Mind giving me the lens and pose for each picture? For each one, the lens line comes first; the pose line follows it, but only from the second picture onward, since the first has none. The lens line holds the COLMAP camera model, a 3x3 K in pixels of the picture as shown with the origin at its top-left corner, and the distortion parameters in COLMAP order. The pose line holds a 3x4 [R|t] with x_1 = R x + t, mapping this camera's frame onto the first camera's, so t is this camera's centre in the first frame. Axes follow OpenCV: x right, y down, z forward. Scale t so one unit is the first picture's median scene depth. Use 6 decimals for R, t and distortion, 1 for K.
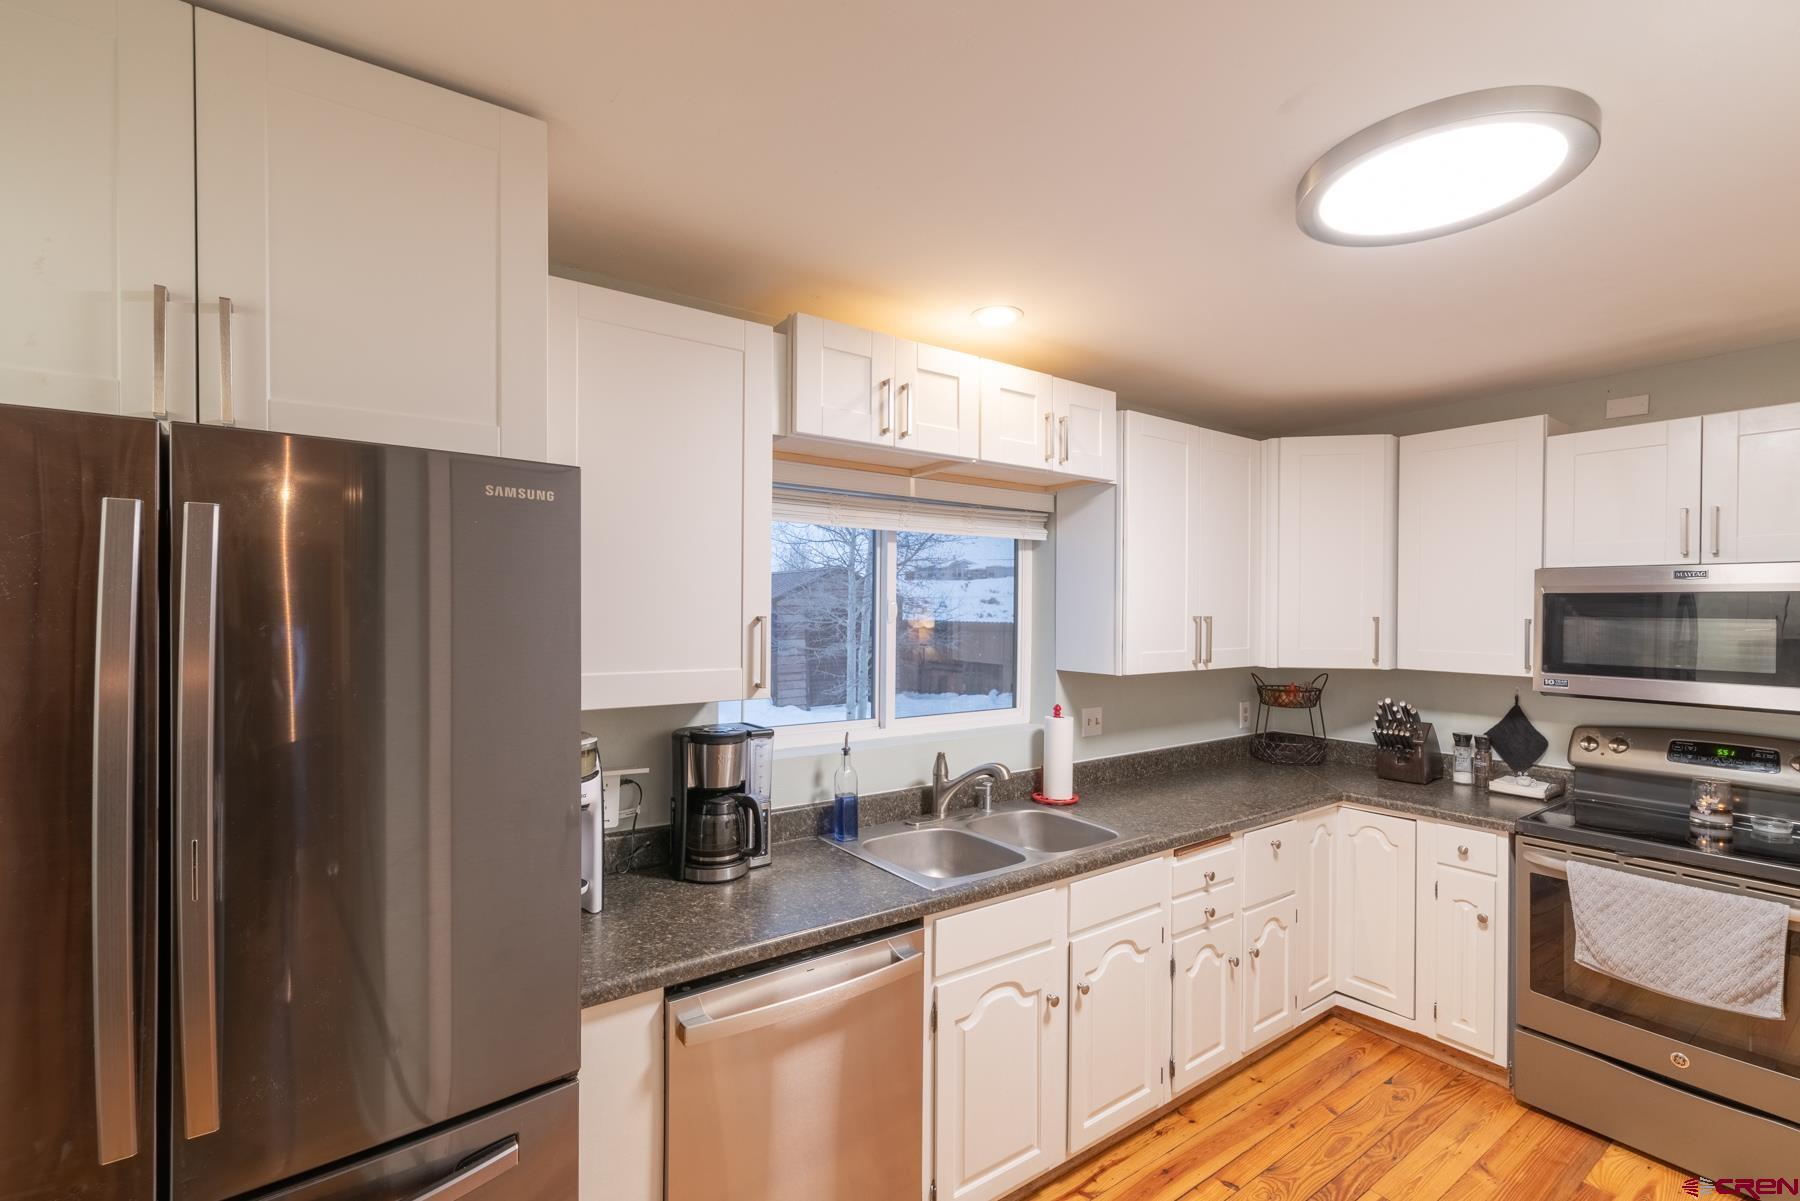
lens RADIAL K [[779.6, 0, 902.0], [0, 779.6, 612.7], [0, 0, 1]] dist [0.003621, 0.000914]
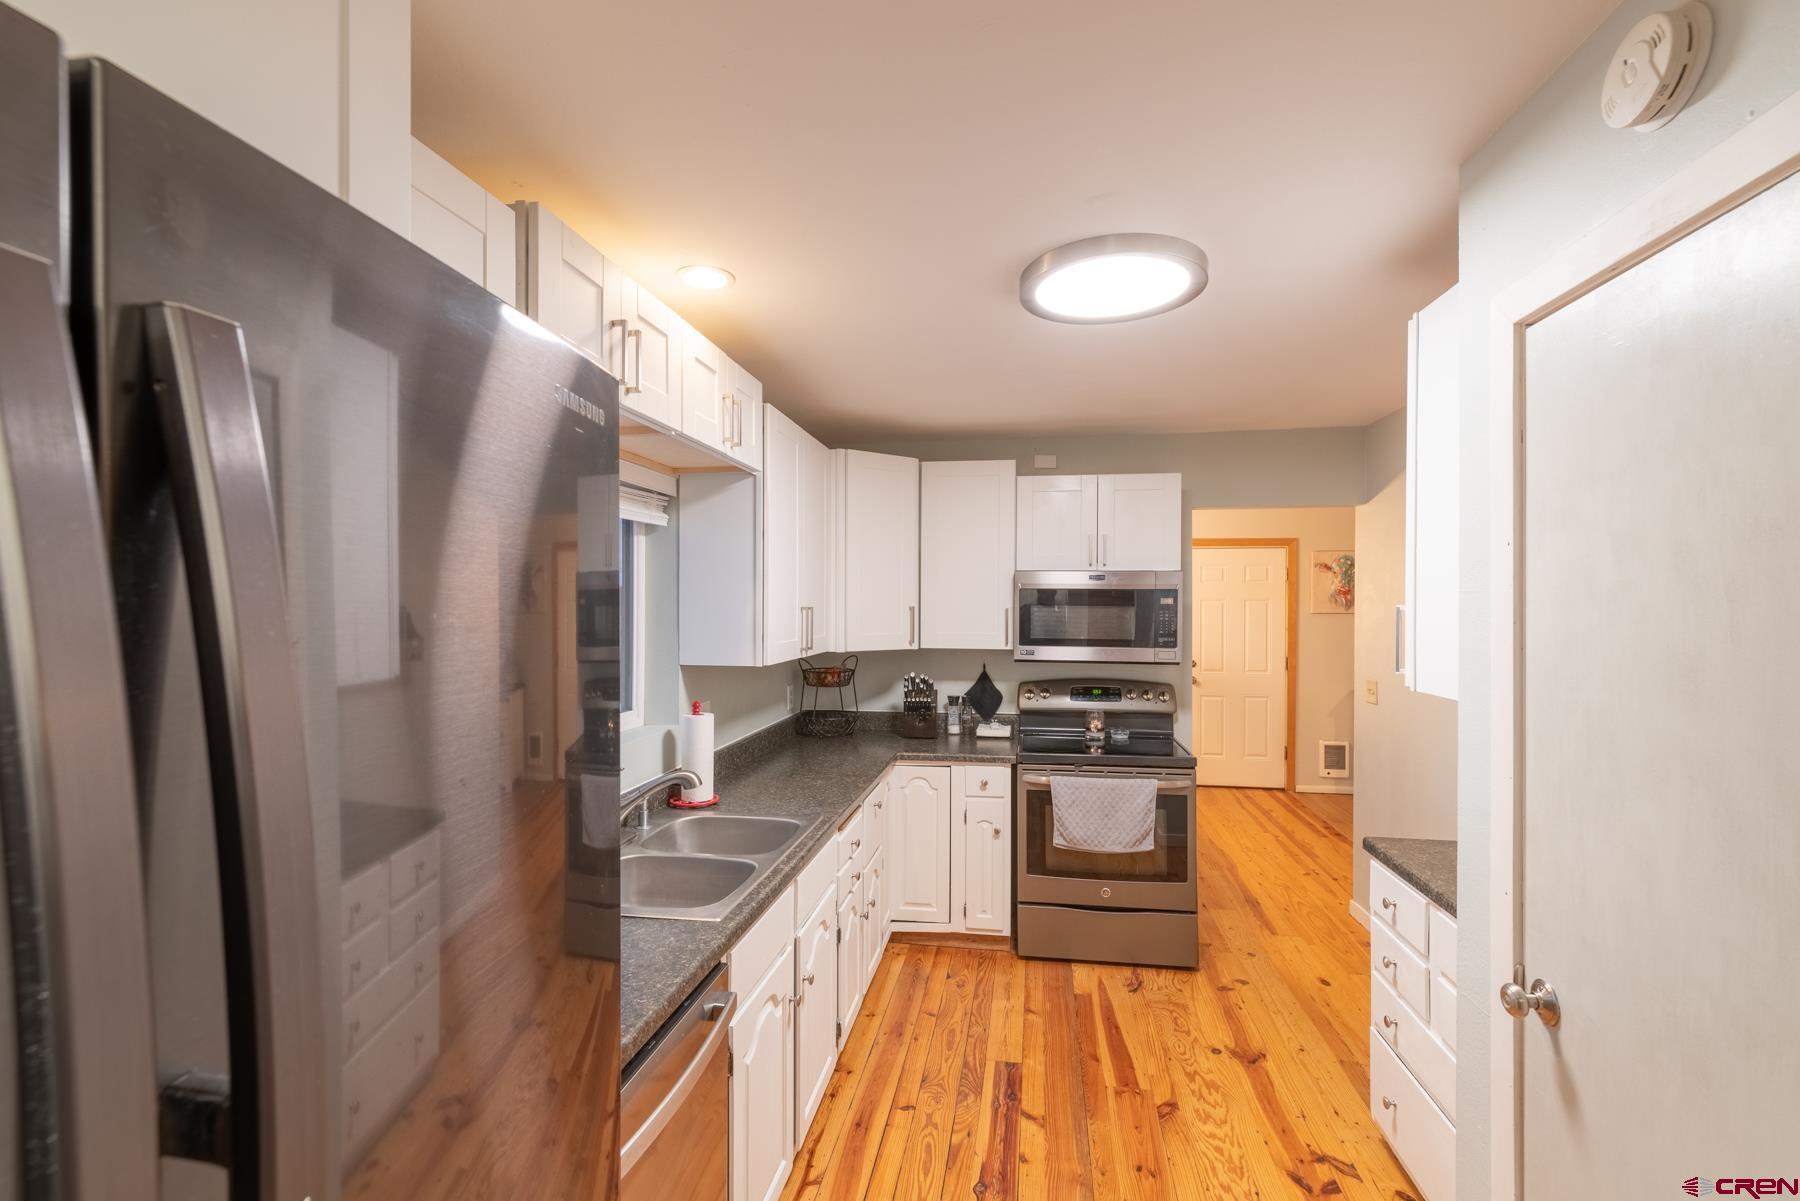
lens RADIAL K [[778.9, 0, 902.3], [0, 778.9, 607.3], [0, 0, 1]] dist [0.004009, 0.000646]
pose [[0.706990, -0.006379, 0.707195, -0.308068], [0.003462, 0.999979, 0.005560, -0.000262], [-0.707216, -0.001483, 0.706996, 0.167023]]
